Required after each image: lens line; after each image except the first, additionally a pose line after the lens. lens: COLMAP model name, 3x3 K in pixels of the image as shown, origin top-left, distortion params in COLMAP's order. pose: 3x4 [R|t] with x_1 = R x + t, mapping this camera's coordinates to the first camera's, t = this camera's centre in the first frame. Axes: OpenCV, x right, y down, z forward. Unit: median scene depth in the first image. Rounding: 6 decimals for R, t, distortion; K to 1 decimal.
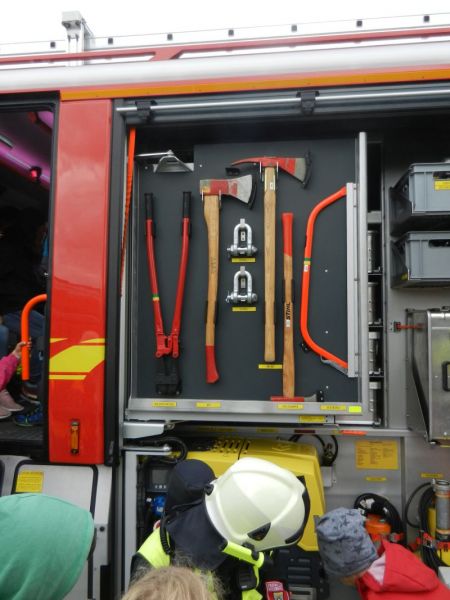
lens RADIAL K [[506.0, 0, 223.1], [0, 506.0, 300.9], [0, 0, 1]] dist [-0.006323, 0.006681]
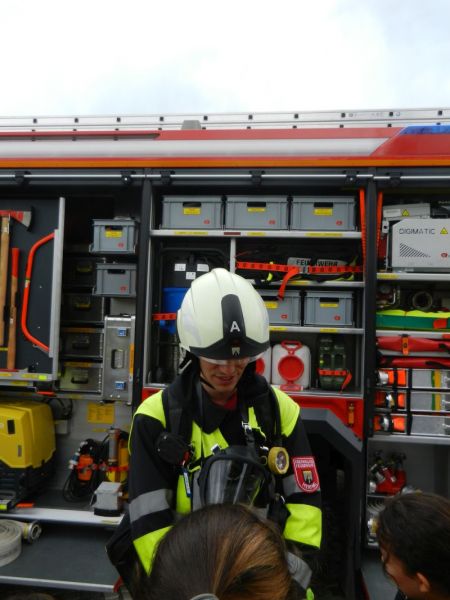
lens RADIAL K [[506.0, 0, 227.1], [0, 506.0, 299.5], [0, 0, 1]] dist [-0.006323, 0.006681]
pose [[0.999184, 0.029799, 0.027282, 0.730389], [-0.030002, 0.999525, 0.007086, -0.050037], [-0.027058, -0.007899, 0.999603, -0.537400]]
